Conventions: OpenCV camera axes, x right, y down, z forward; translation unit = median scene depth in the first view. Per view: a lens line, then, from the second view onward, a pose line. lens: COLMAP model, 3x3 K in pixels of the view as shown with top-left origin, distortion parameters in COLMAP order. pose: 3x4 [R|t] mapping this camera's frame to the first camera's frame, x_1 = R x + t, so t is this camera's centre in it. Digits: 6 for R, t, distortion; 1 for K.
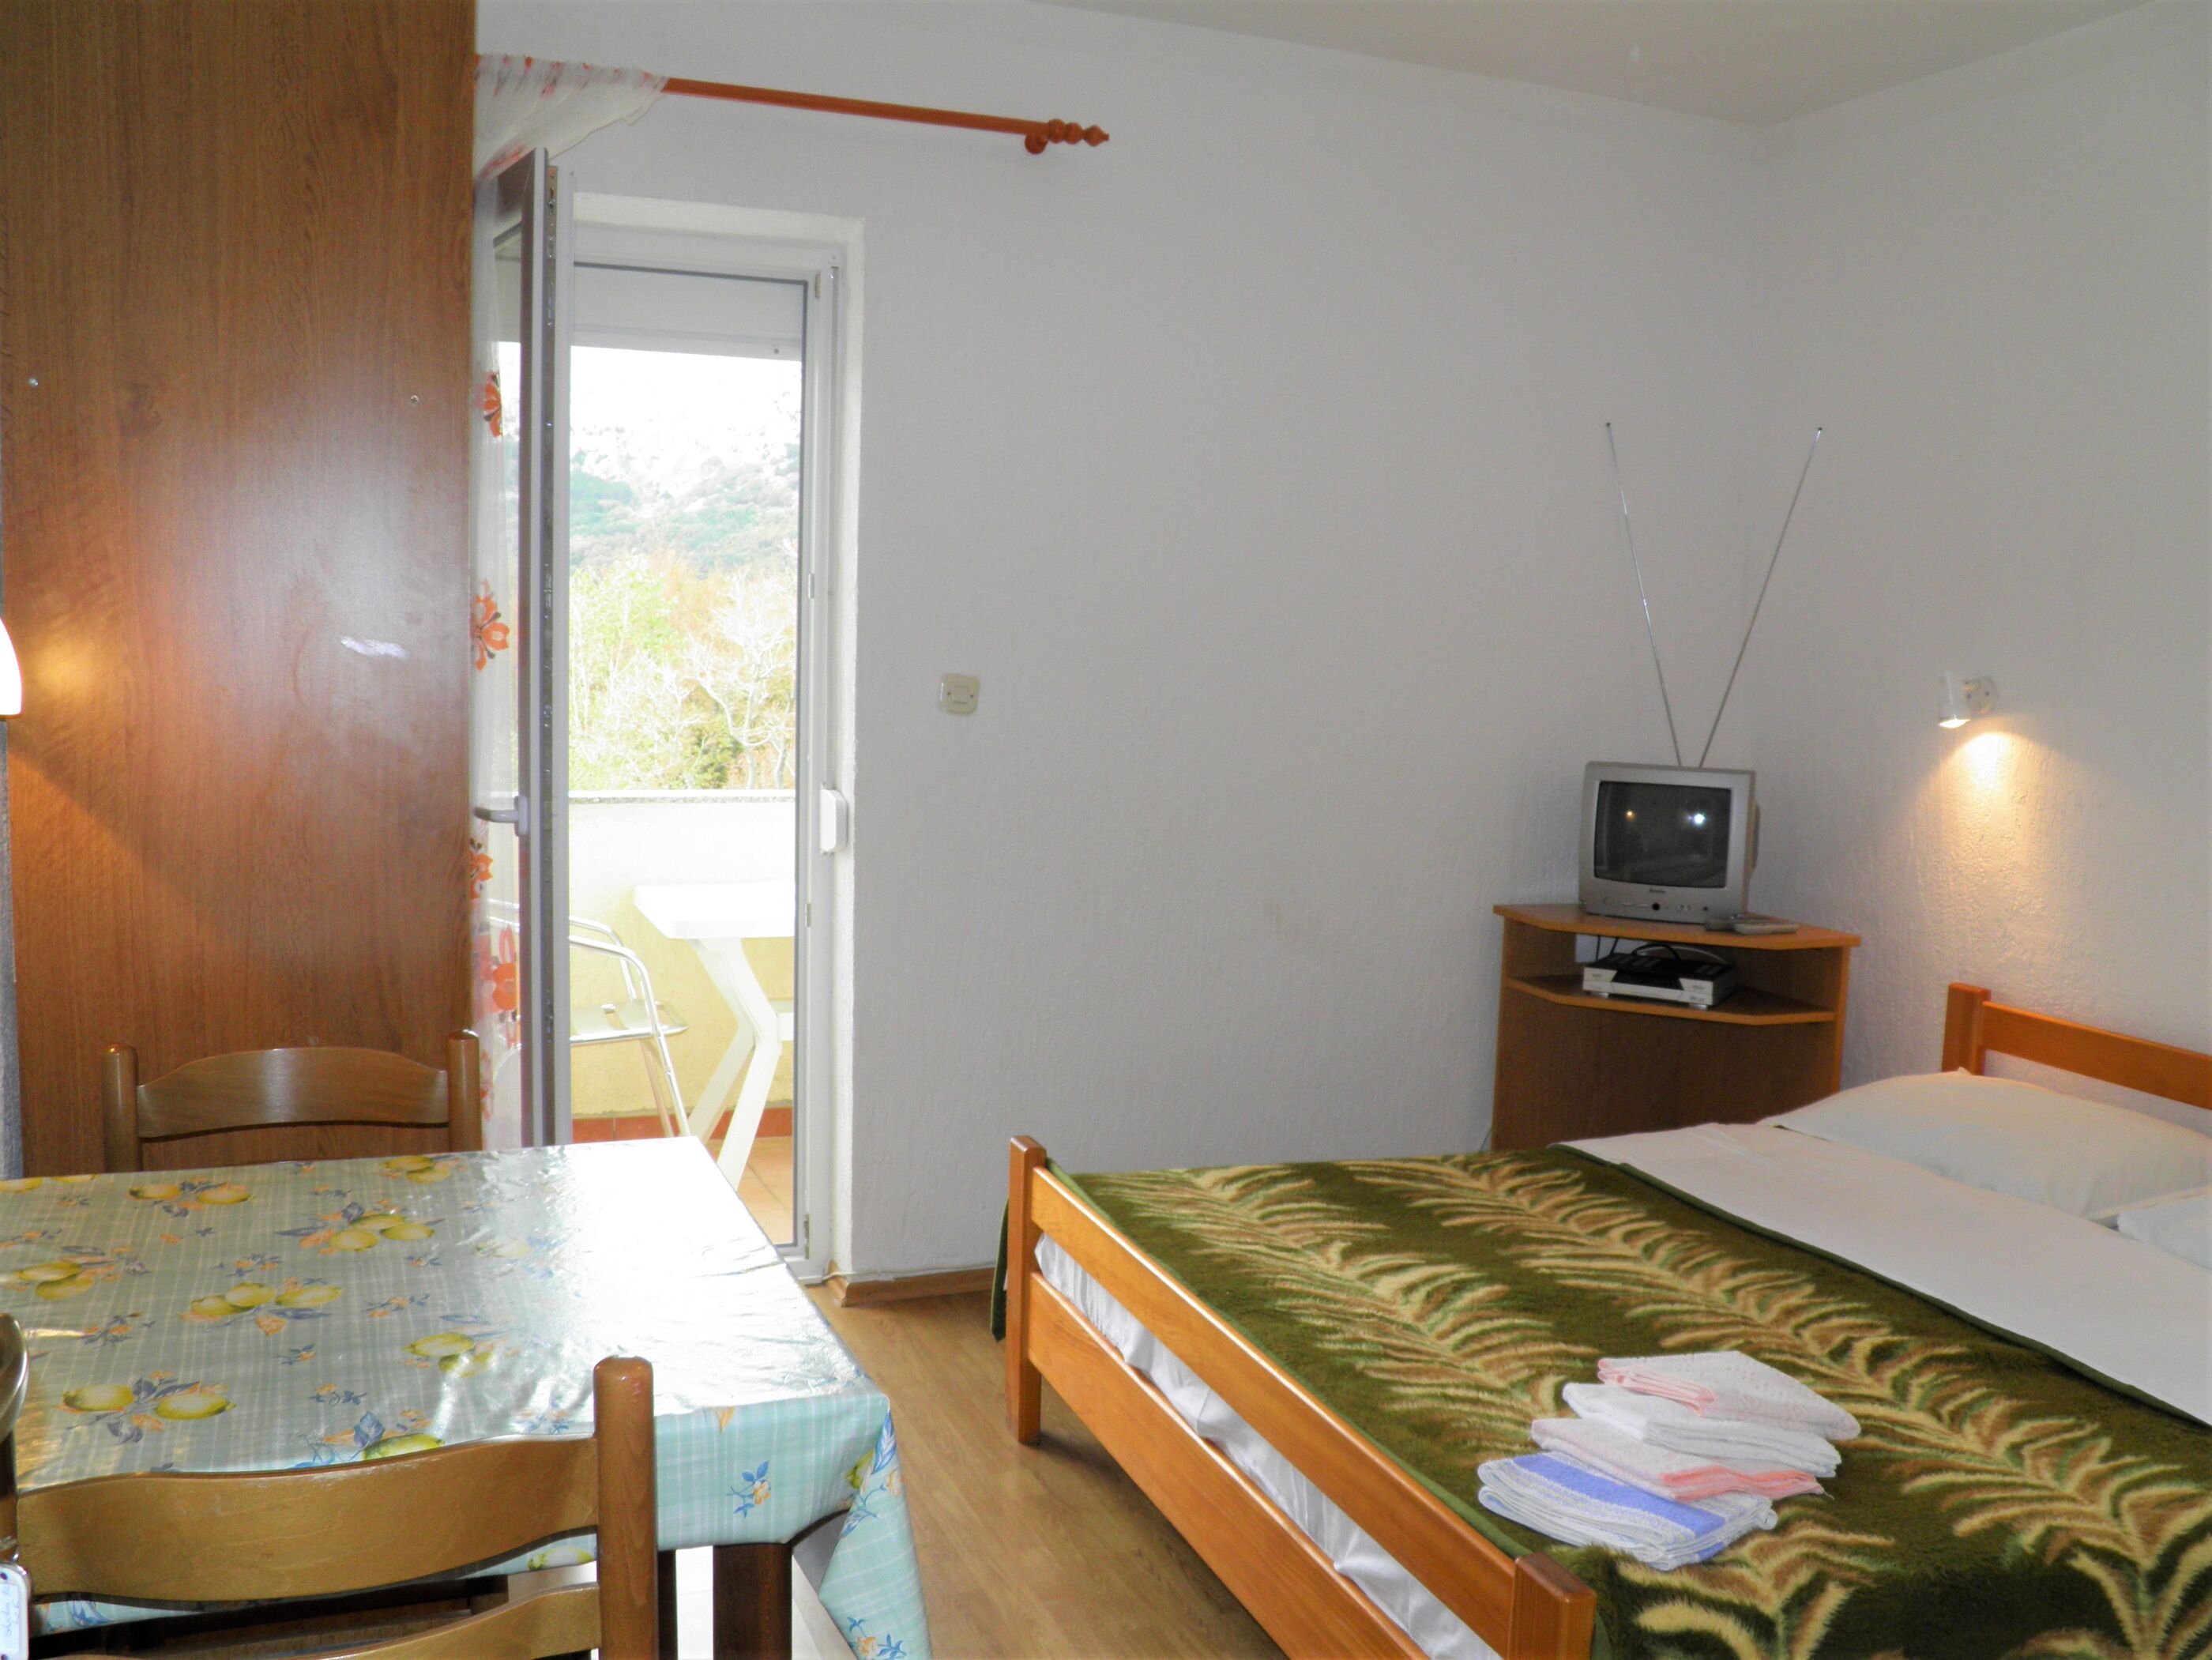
lens RADIAL K [[1918.8, 0, 1106.0], [0, 1918.8, 830.0], [0, 0, 1]] dist [-0.143473, 0.110489]
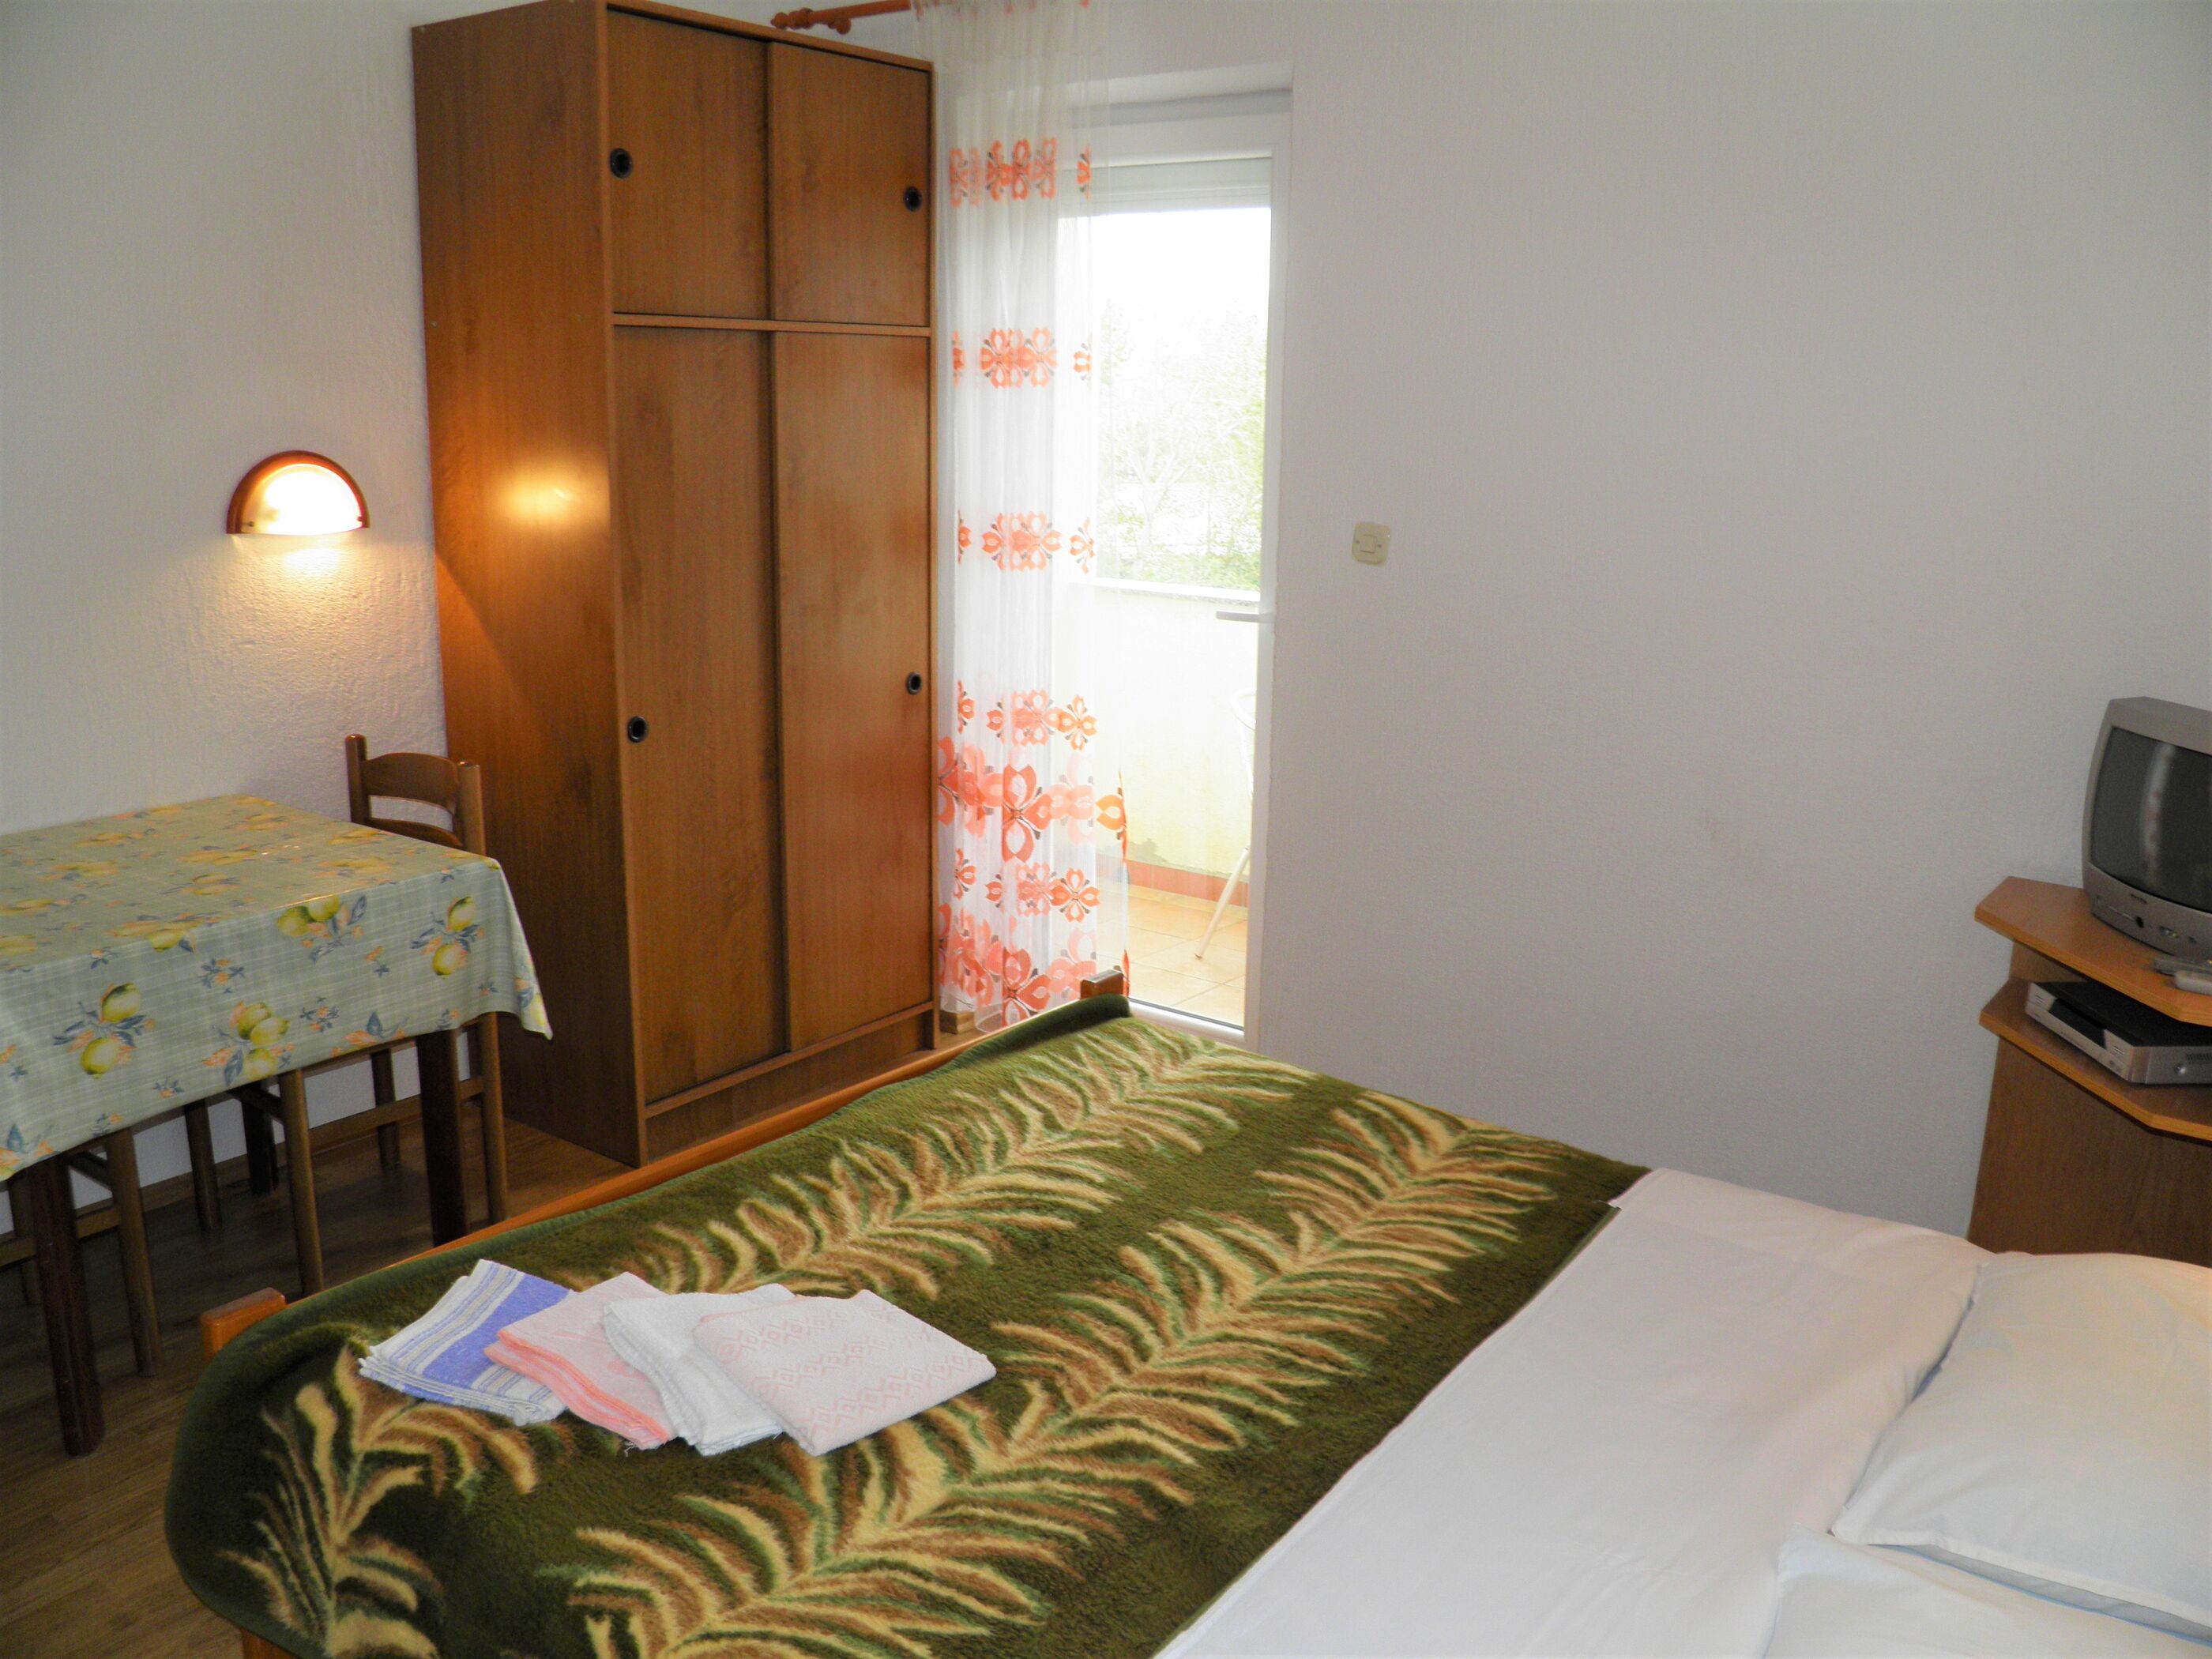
lens RADIAL K [[1836.2, 0, 1106.0], [0, 1836.2, 829.5], [0, 0, 1]] dist [-0.136975, 0.091168]
pose [[0.533515, 0.180137, -0.826385, 0.901164], [-0.086079, 0.983548, 0.158823, -0.088181], [0.841399, -0.013600, 0.540243, 0.530189]]
